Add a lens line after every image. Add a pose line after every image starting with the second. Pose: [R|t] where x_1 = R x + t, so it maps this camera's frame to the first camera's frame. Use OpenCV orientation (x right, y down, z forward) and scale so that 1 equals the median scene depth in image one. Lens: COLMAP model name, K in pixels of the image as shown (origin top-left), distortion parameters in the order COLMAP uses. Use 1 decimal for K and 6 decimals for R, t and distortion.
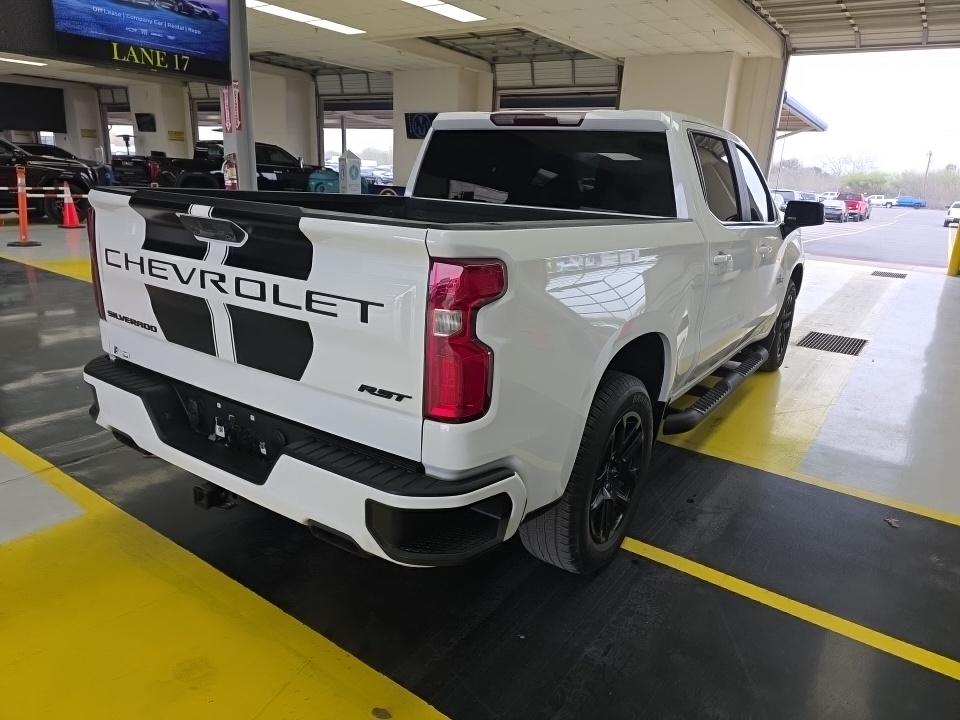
lens RADIAL K [[661.6, 0, 480.0], [0, 661.6, 360.0], [0, 0, 1]] dist [0.050518, -0.030302]
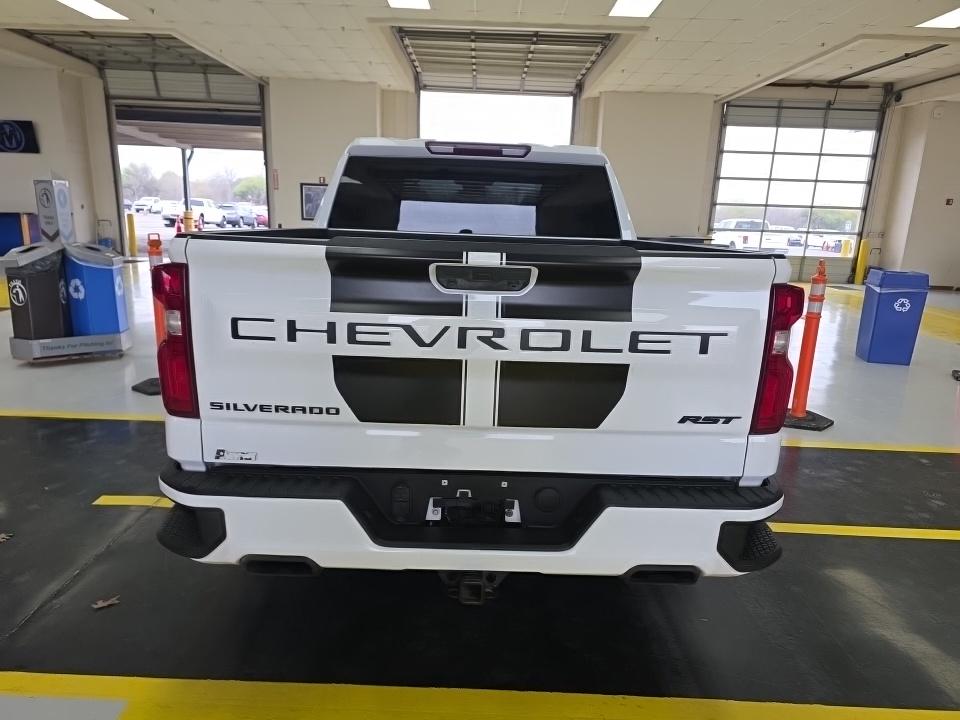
lens RADIAL K [[661.6, 0, 480.0], [0, 661.6, 360.0], [0, 0, 1]] dist [0.050518, -0.030302]
pose [[0.820362, -0.149189, 0.552040, -0.796816], [0.163300, 0.986288, 0.023872, -0.099709], [-0.548031, 0.070565, 0.833476, 0.253370]]
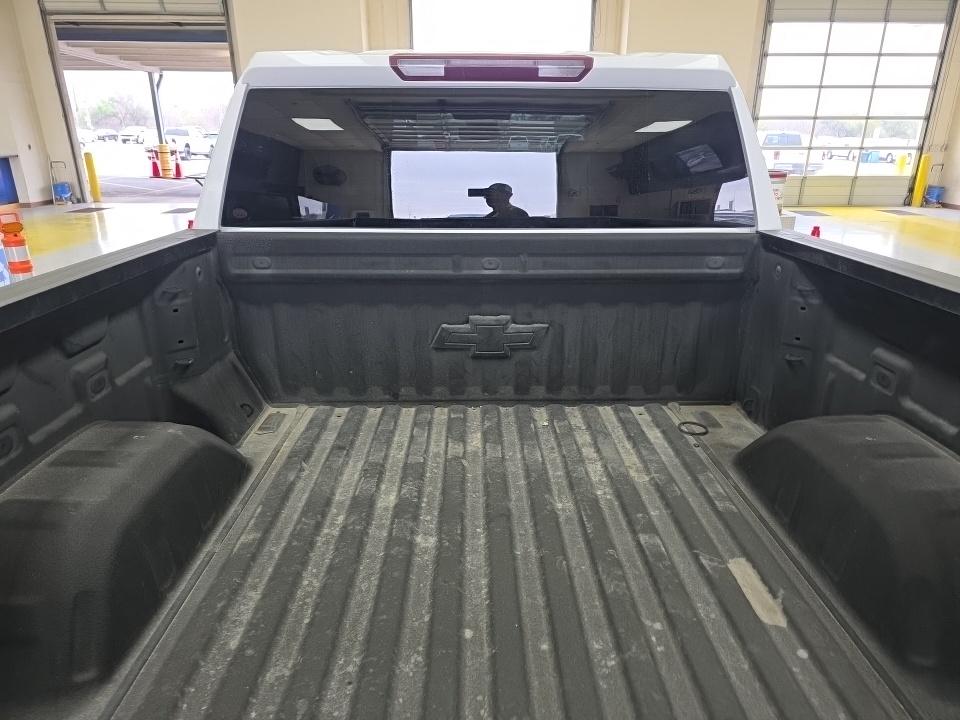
lens RADIAL K [[645.7, 0, 496.5], [0, 645.7, 357.9], [0, 0, 1]] dist [0.042556, -0.025993]
pose [[0.808893, -0.245533, 0.534234, -0.379871], [0.198729, 0.969328, 0.144603, -0.316450], [-0.553353, -0.010800, 0.832877, 0.839912]]
